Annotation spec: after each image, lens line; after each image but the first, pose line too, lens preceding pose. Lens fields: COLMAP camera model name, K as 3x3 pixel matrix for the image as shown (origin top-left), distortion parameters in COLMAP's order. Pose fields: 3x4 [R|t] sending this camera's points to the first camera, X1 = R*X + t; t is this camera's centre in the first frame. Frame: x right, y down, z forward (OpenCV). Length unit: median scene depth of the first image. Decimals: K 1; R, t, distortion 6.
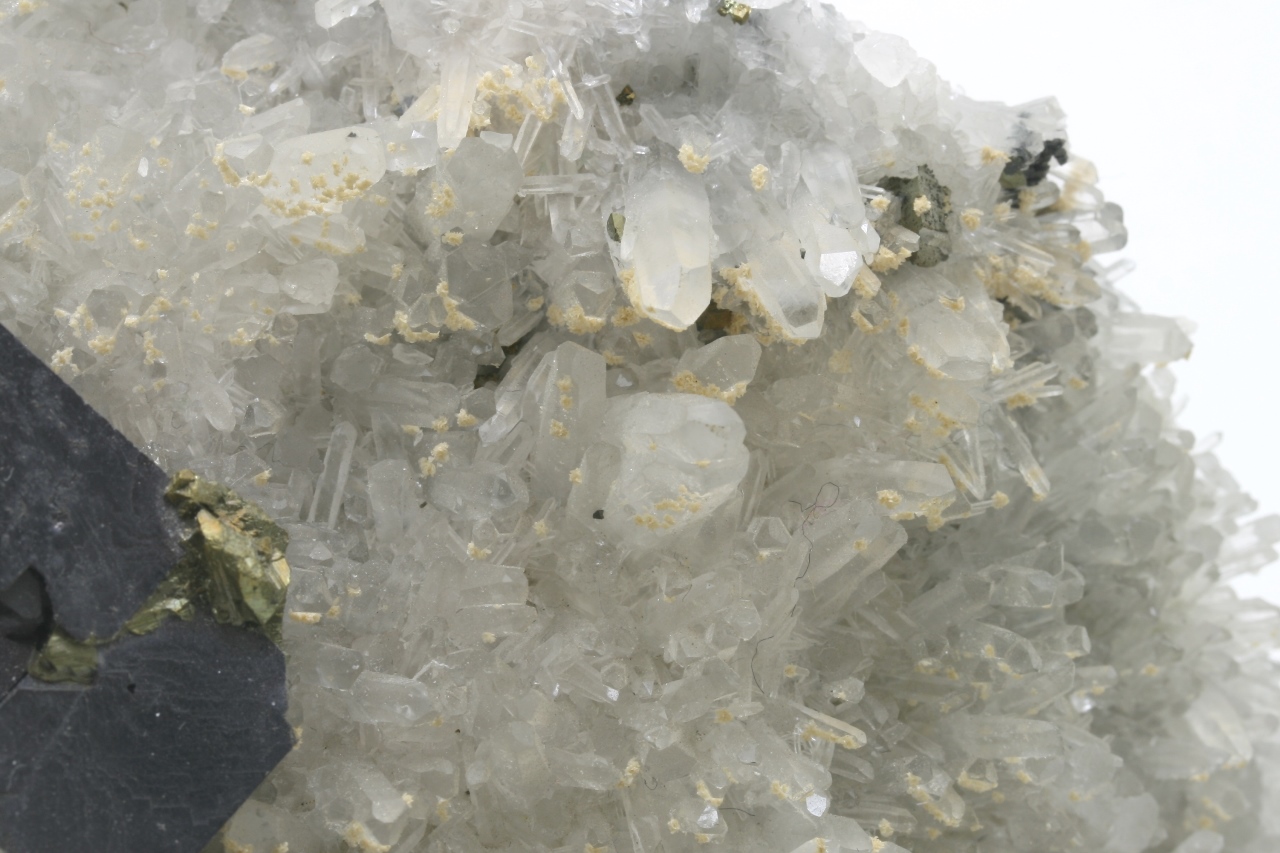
lens RADIAL K [[6283.2, 0, 635.7], [0, 6283.2, 429.4], [0, 0, 1]] dist [-0.149460, 0.000000]
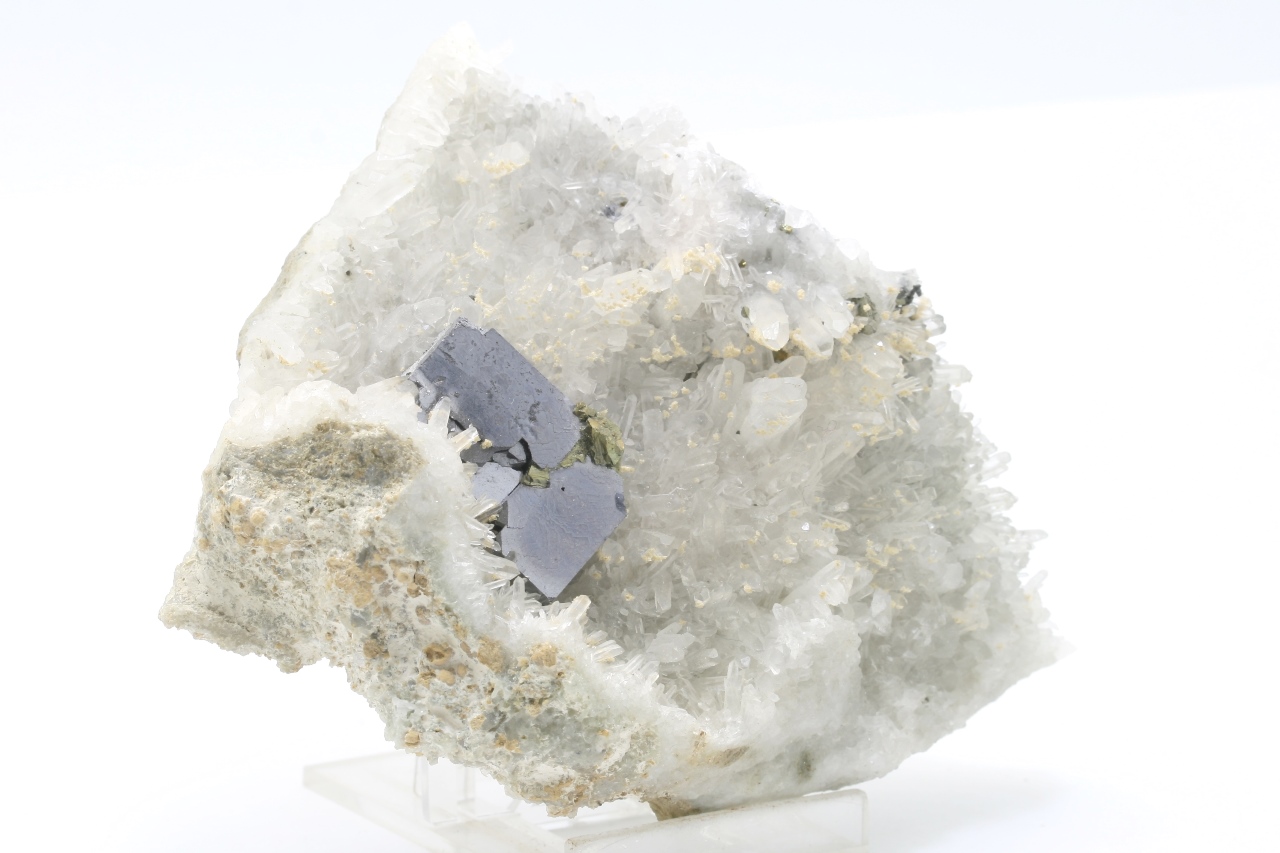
lens RADIAL K [[6283.2, 0, 644.5], [0, 6283.2, 425.8], [0, 0, 1]] dist [-0.149460, 0.000000]
pose [[0.993374, -0.000226, 0.114925, -0.314632], [0.014094, 0.992689, -0.119872, 0.295619], [-0.114057, 0.120698, 0.986115, -1.351628]]
